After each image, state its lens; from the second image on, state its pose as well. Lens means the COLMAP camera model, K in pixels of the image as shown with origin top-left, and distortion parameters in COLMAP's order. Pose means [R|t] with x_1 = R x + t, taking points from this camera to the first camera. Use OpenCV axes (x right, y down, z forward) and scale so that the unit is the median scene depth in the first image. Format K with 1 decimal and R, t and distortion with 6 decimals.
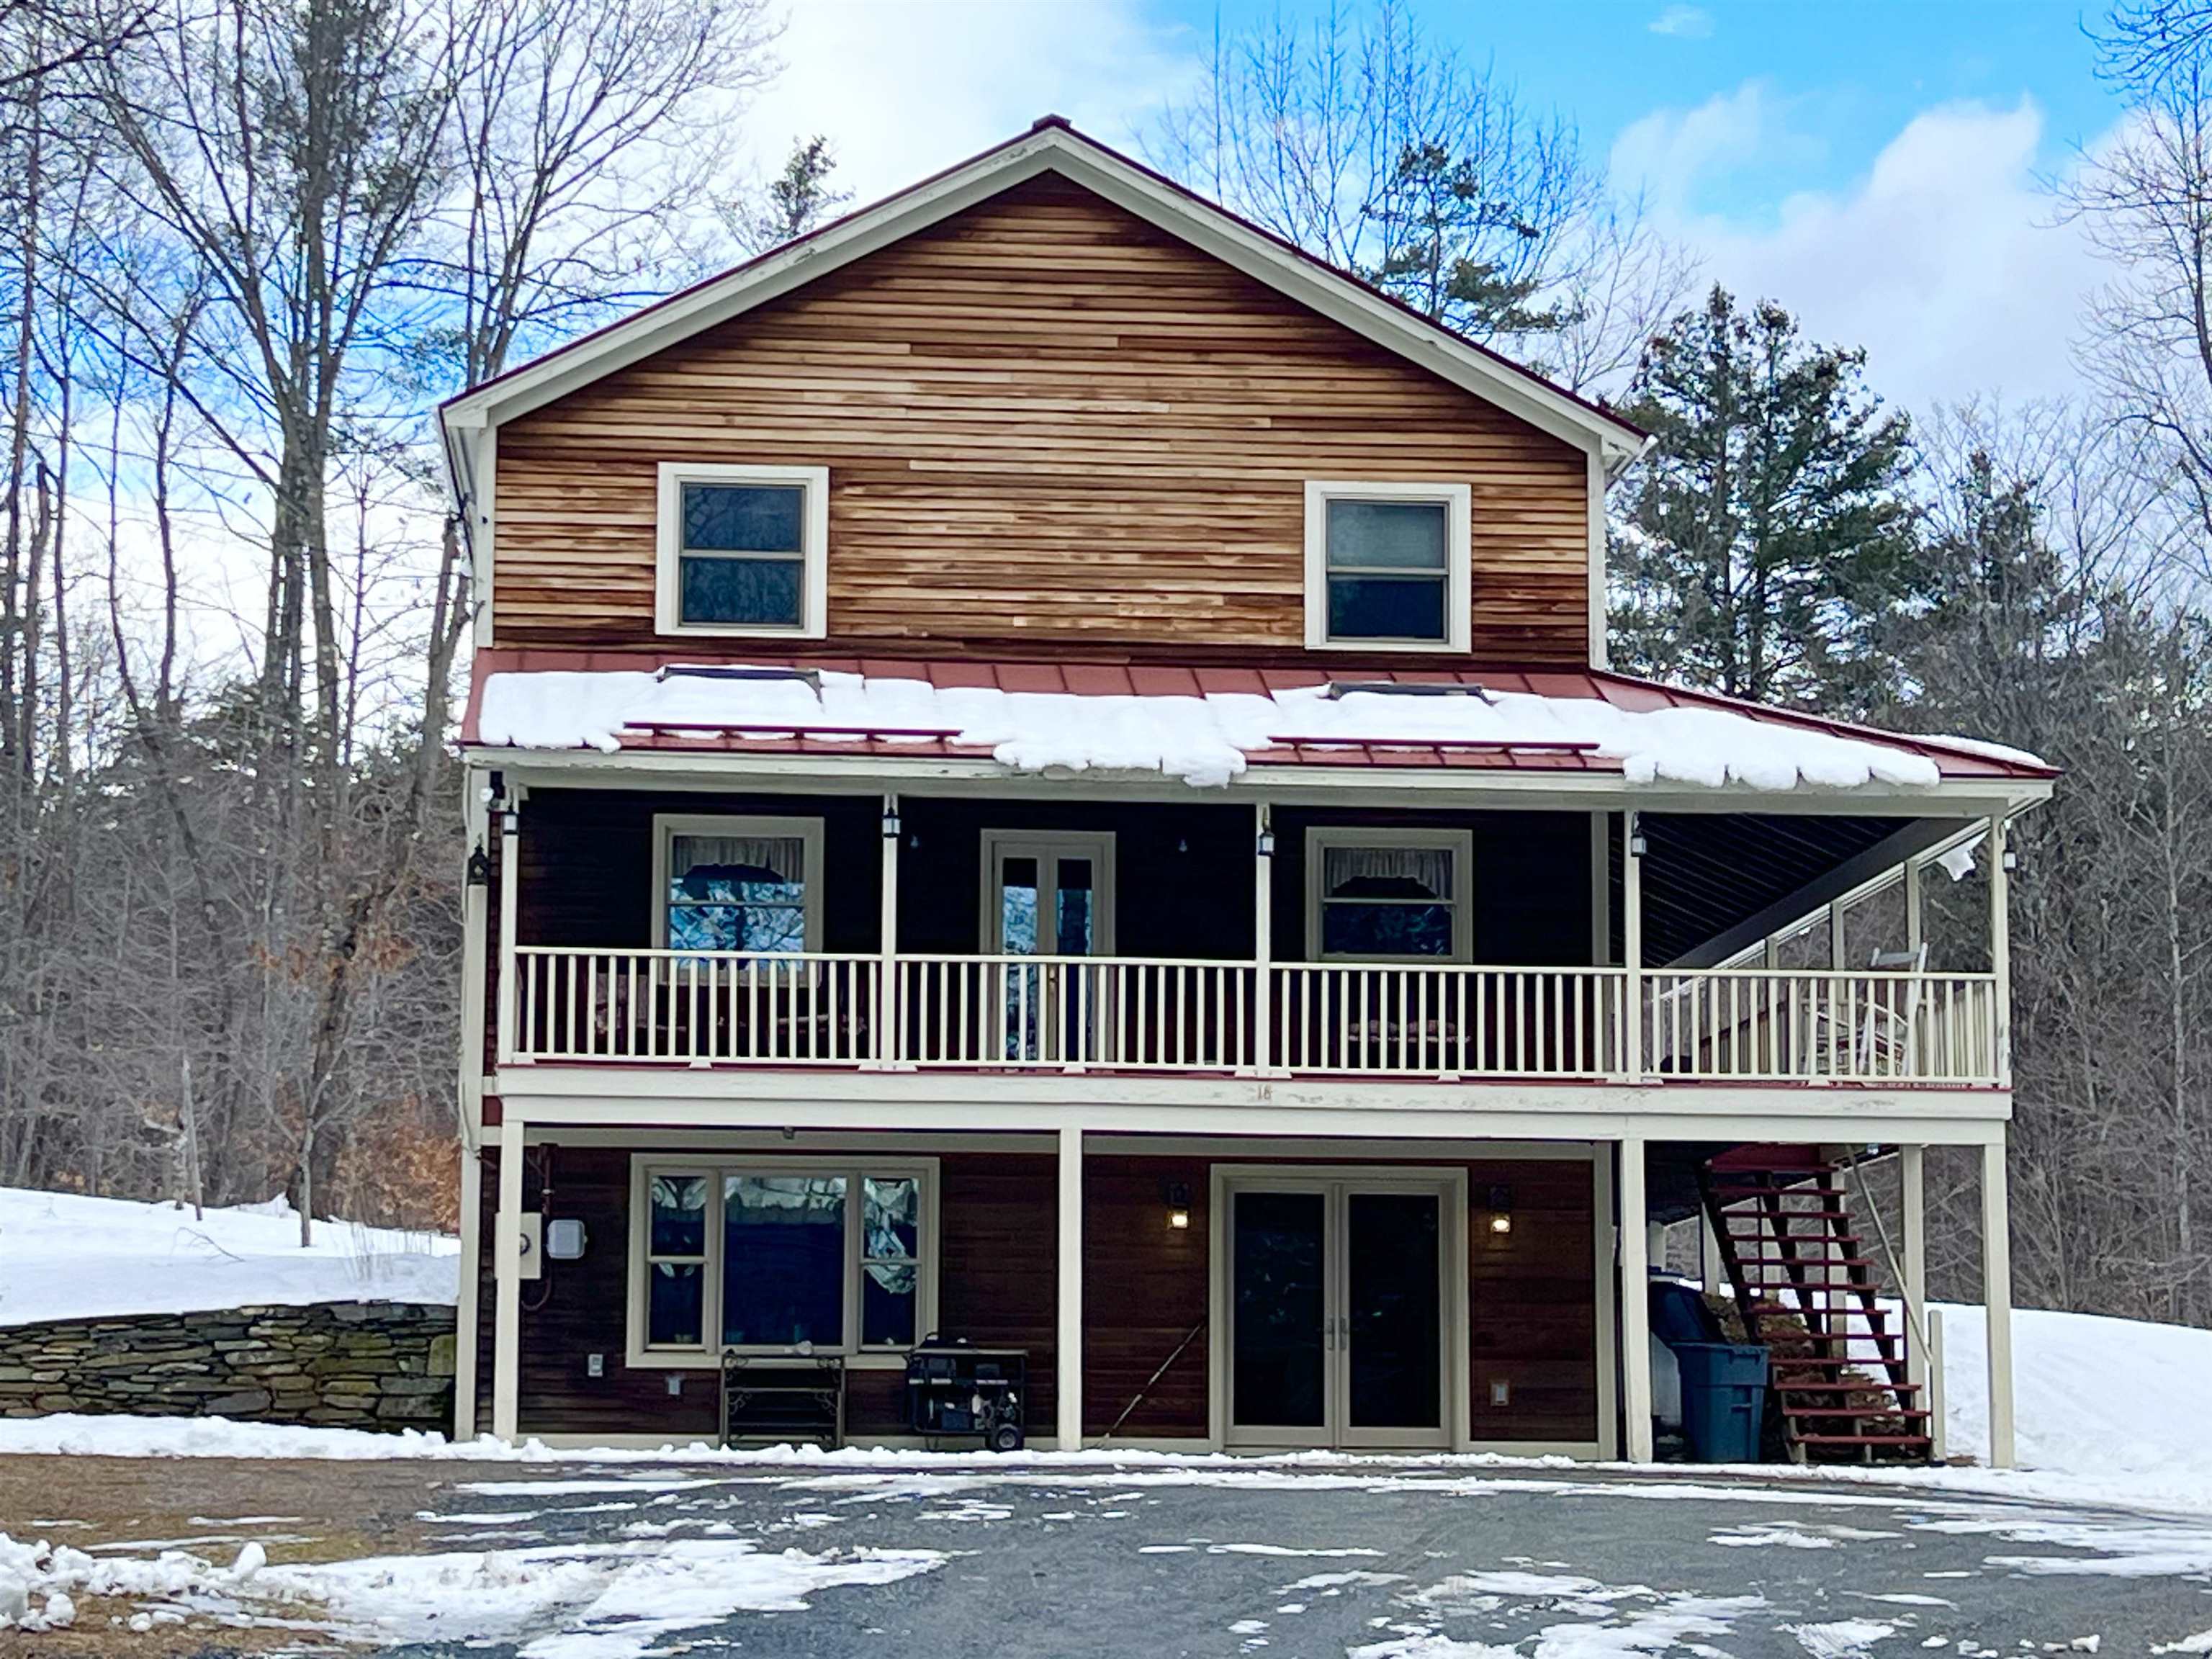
lens RADIAL K [[4889.5, 0, 1105.0], [0, 4889.5, 821.5], [0, 0, 1]] dist [0.199334, 0.000000]
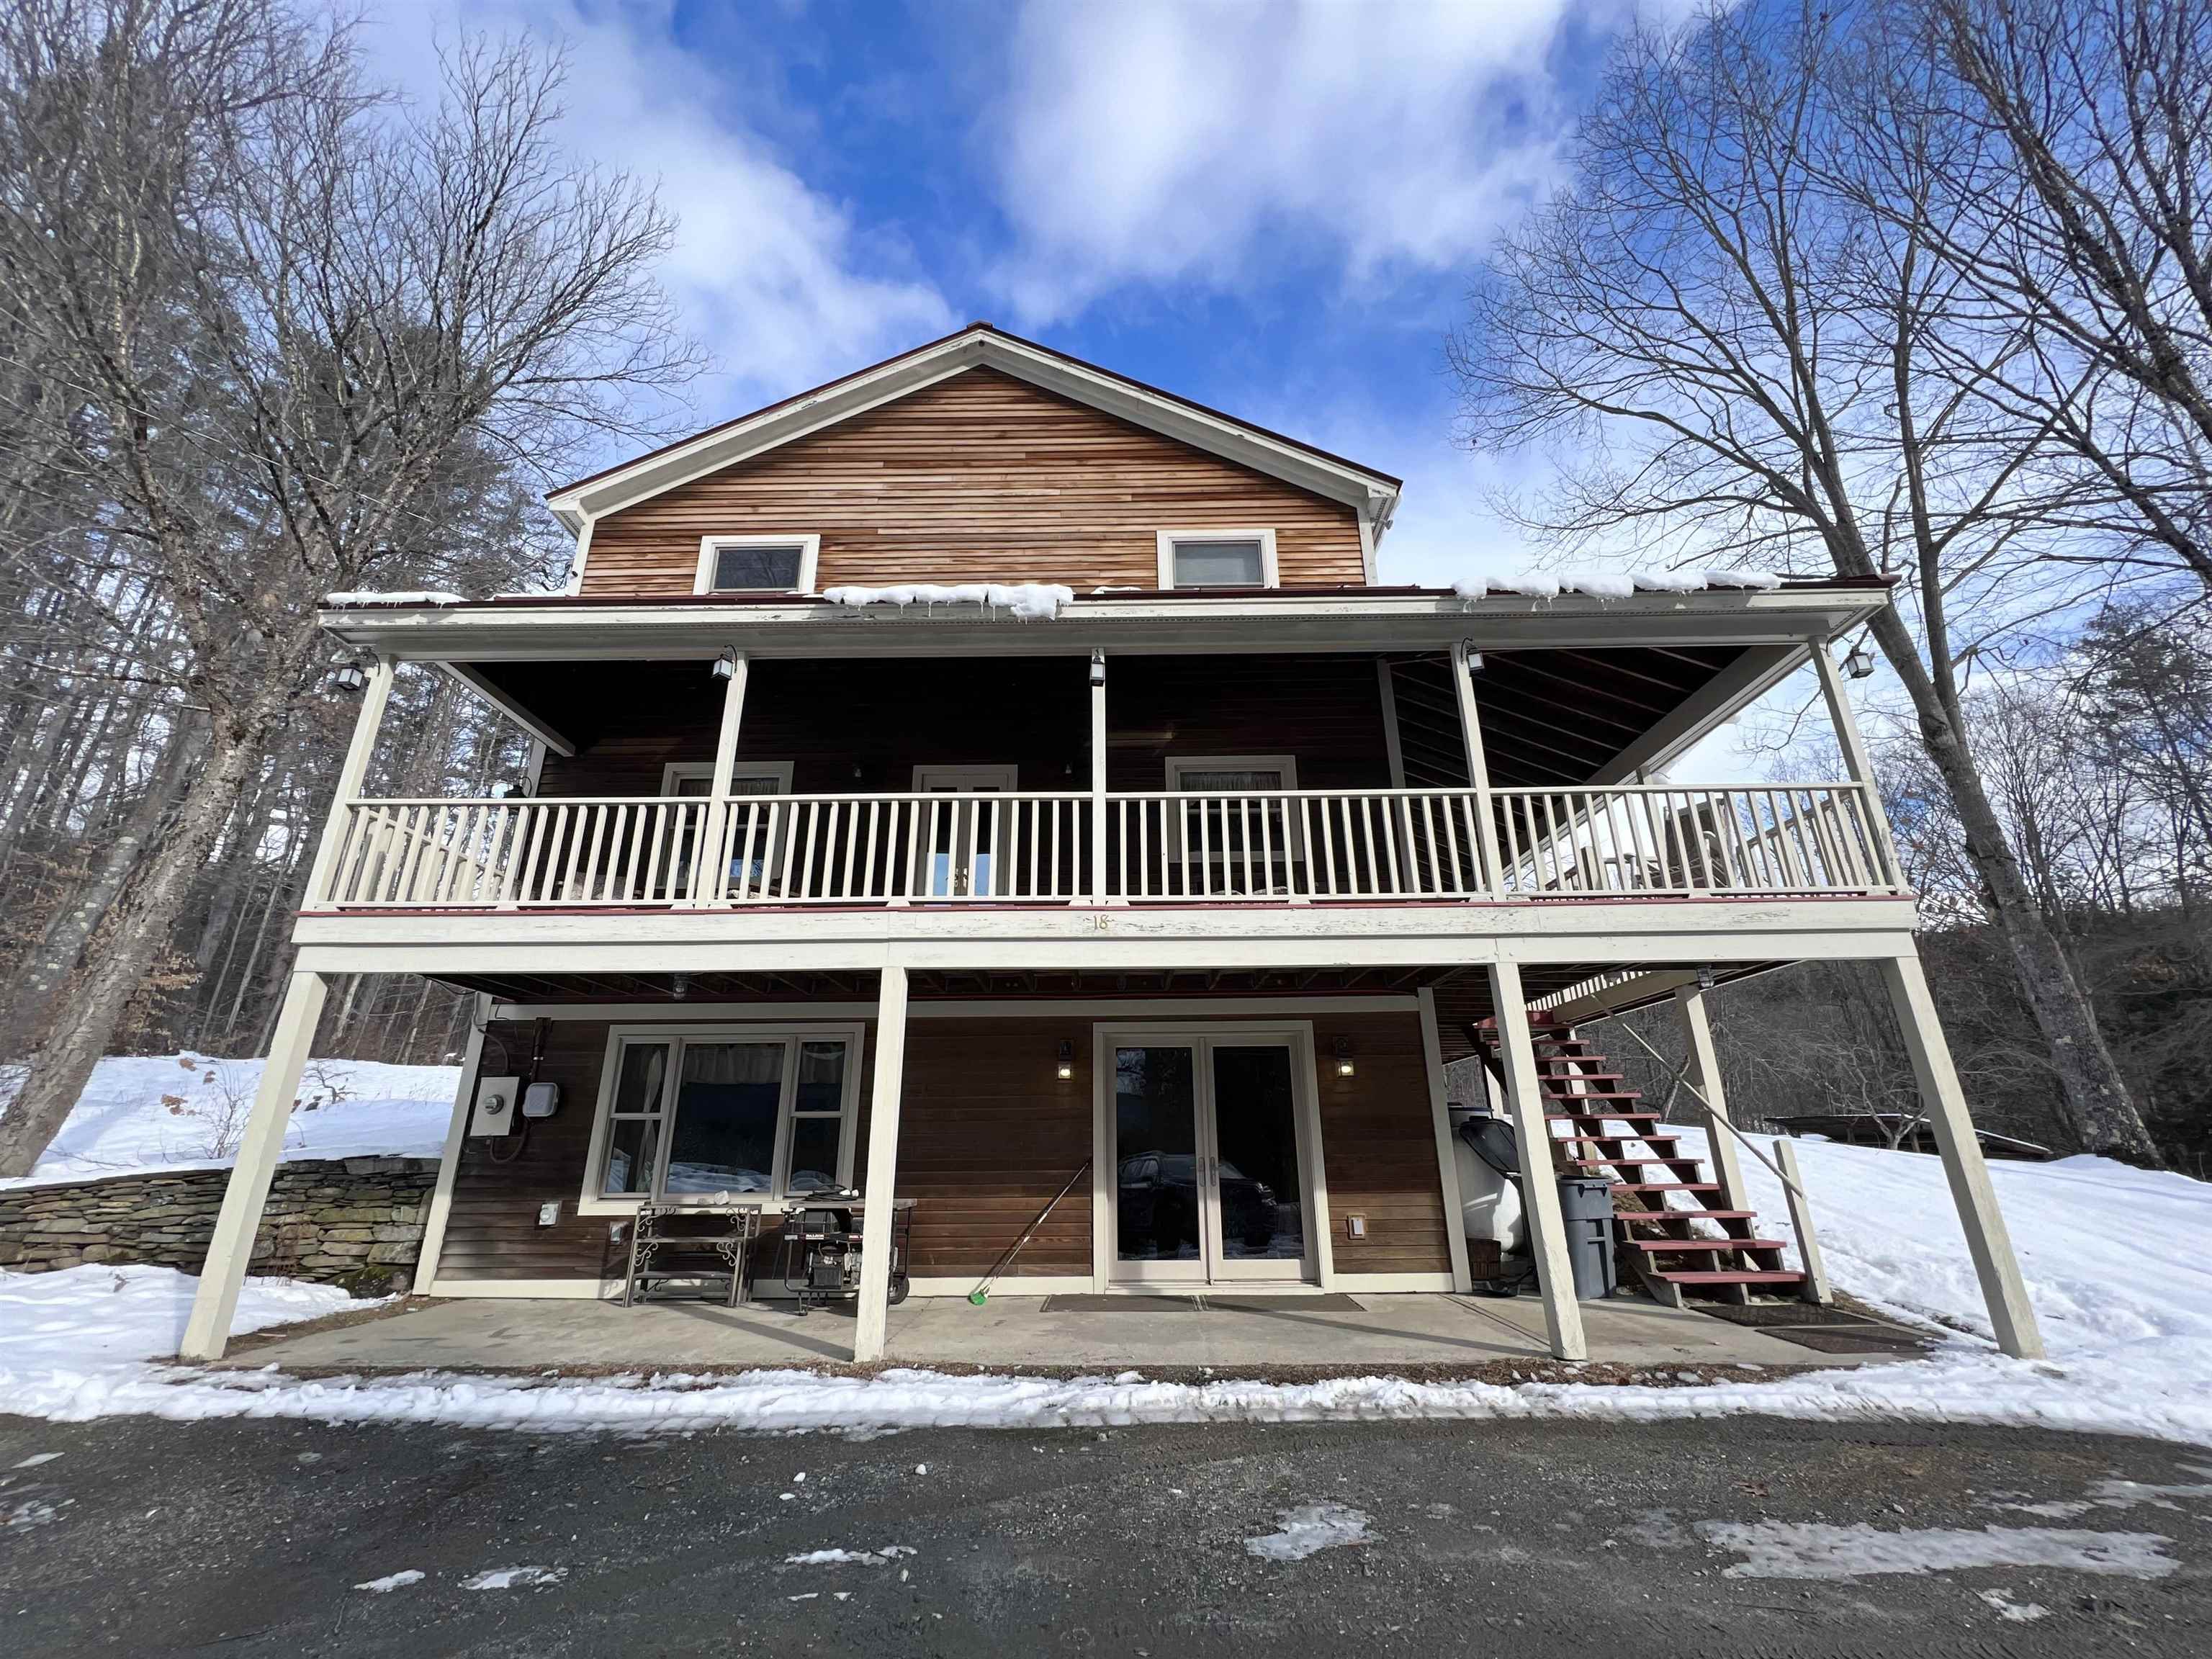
lens RADIAL K [[902.0, 0, 1106.6], [0, 902.0, 831.6], [0, 0, 1]] dist [0.001158, 0.000349]
pose [[0.994268, -0.049097, -0.094975, 0.048708], [0.028957, 0.978784, -0.202836, 0.070329], [0.102919, 0.198924, 0.974596, 0.793203]]
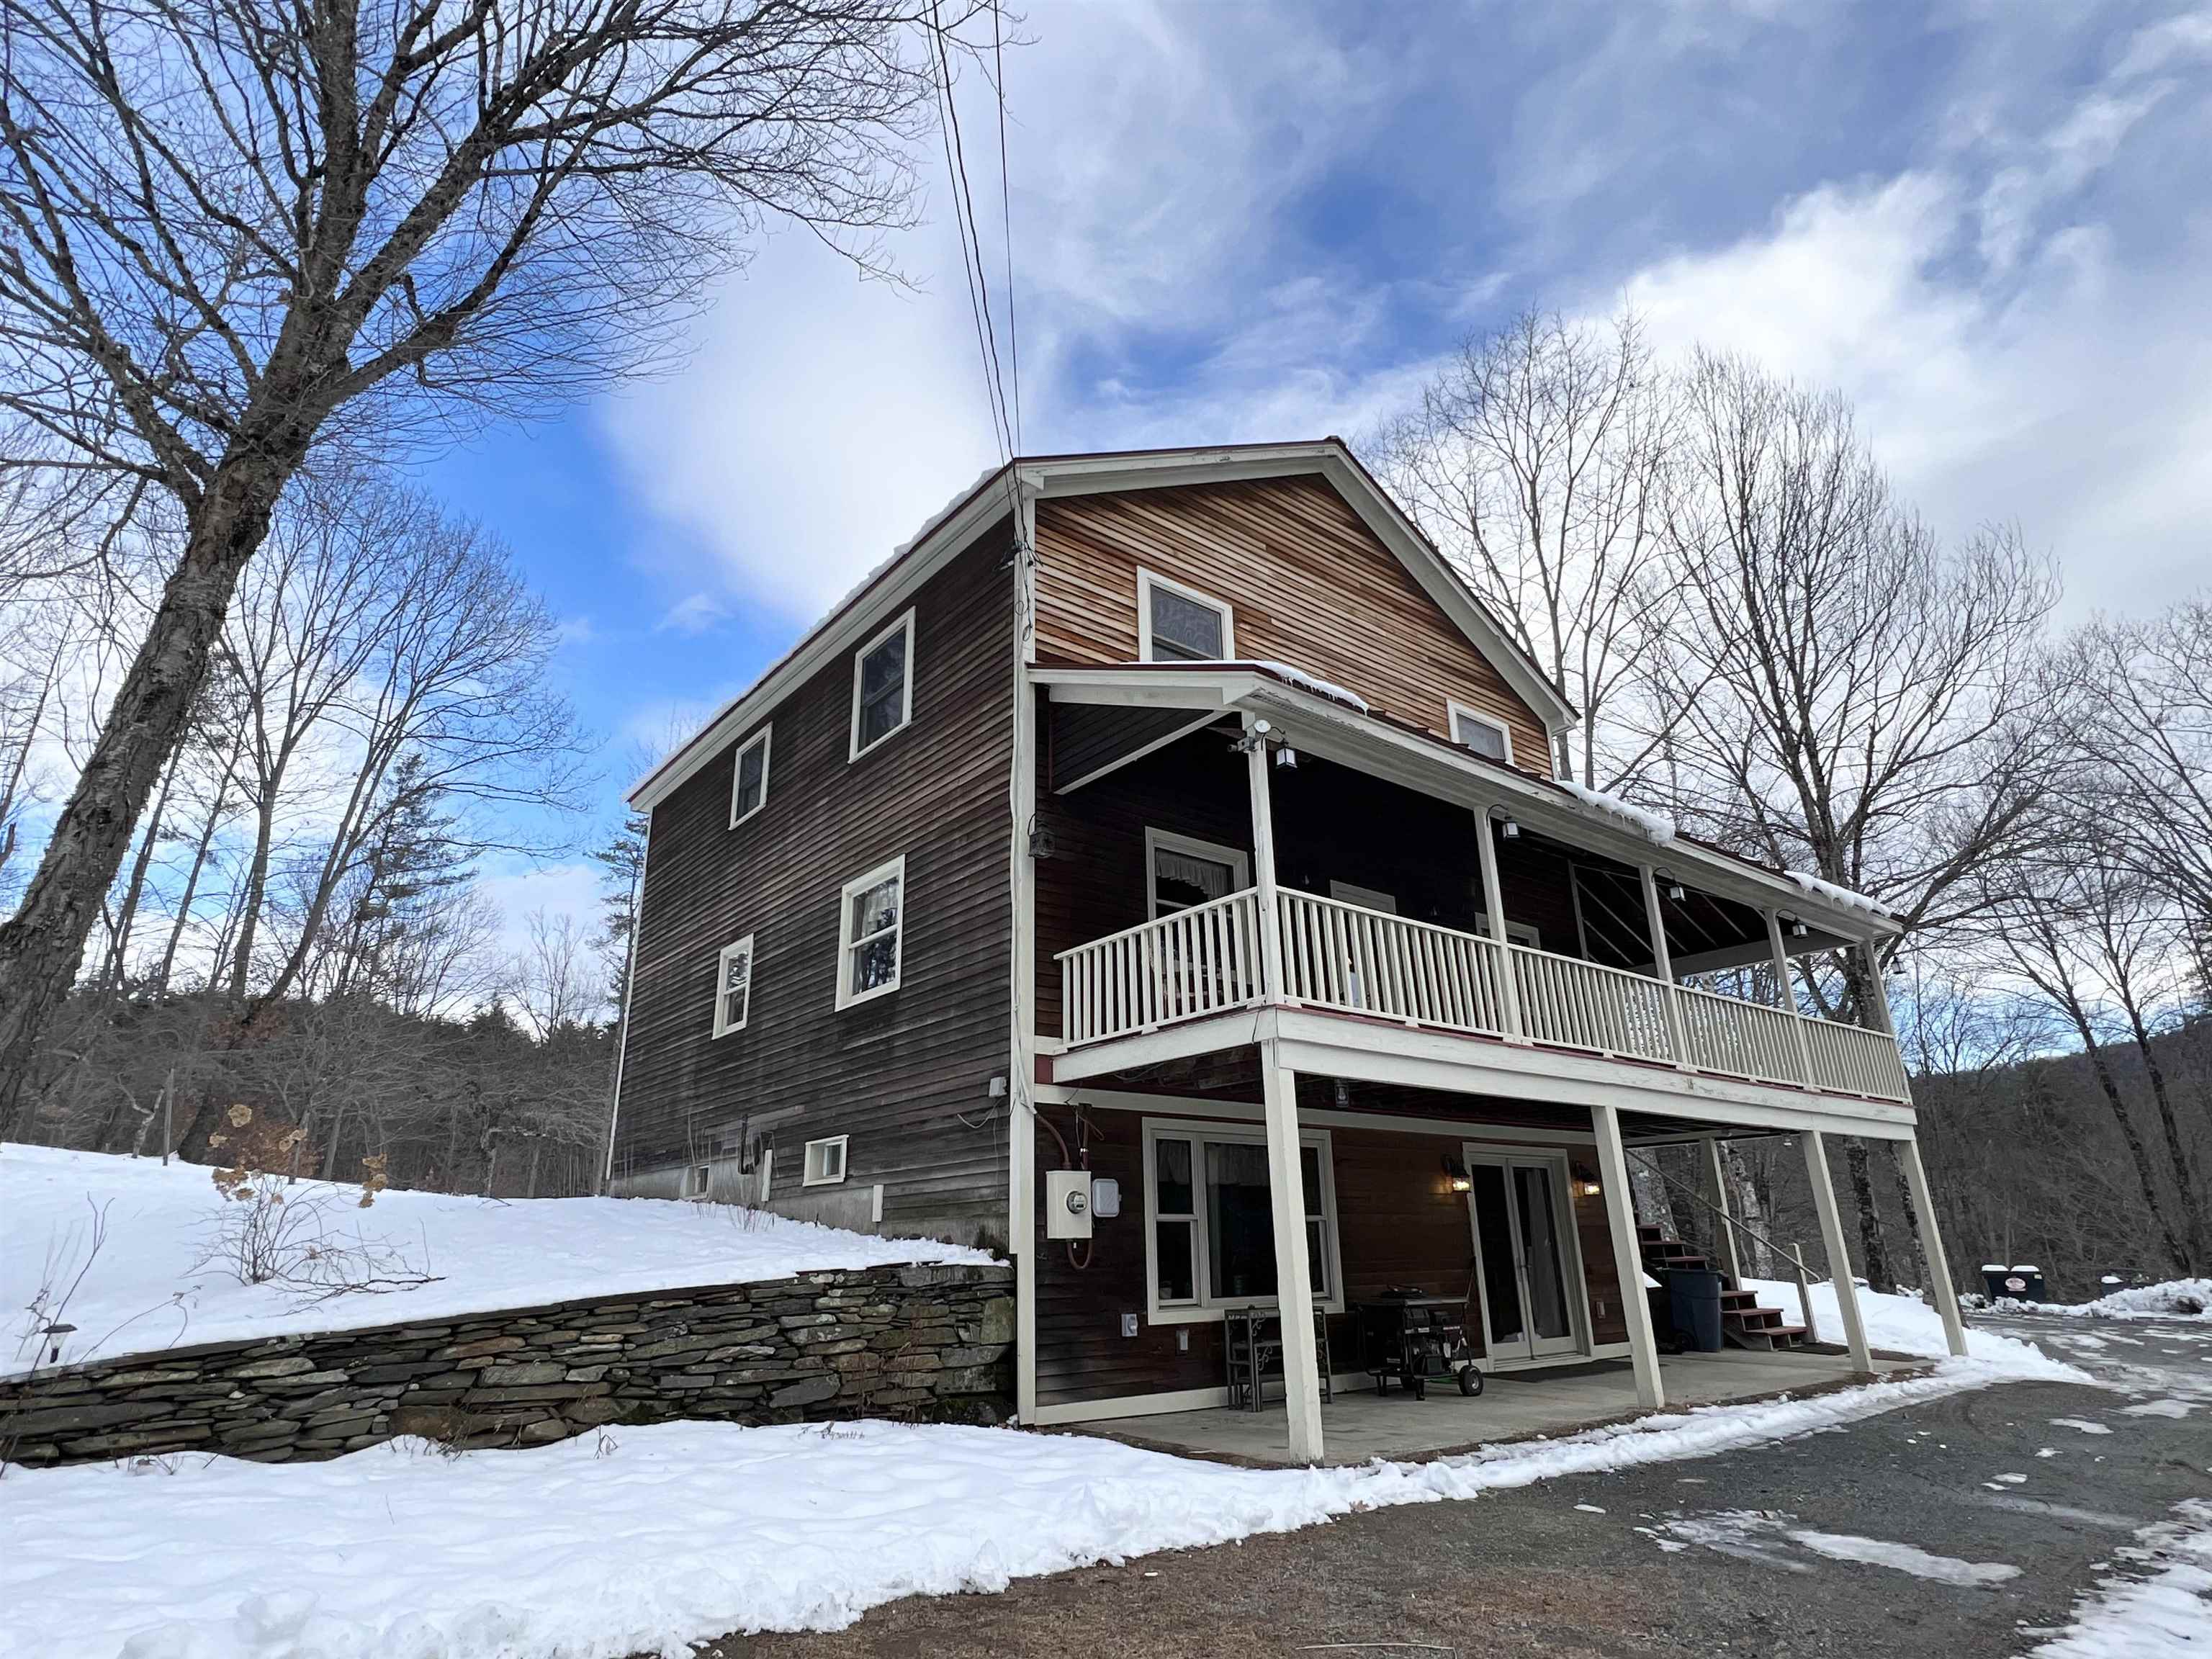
lens RADIAL K [[1175.0, 0, 1088.0], [0, 1175.0, 831.3], [0, 0, 1]] dist [0.001502, -0.000401]
pose [[0.842895, 0.162823, 0.512851, -0.255074], [-0.054719, 0.974114, -0.219334, 0.064315], [-0.535288, 0.156813, 0.829986, 0.784028]]
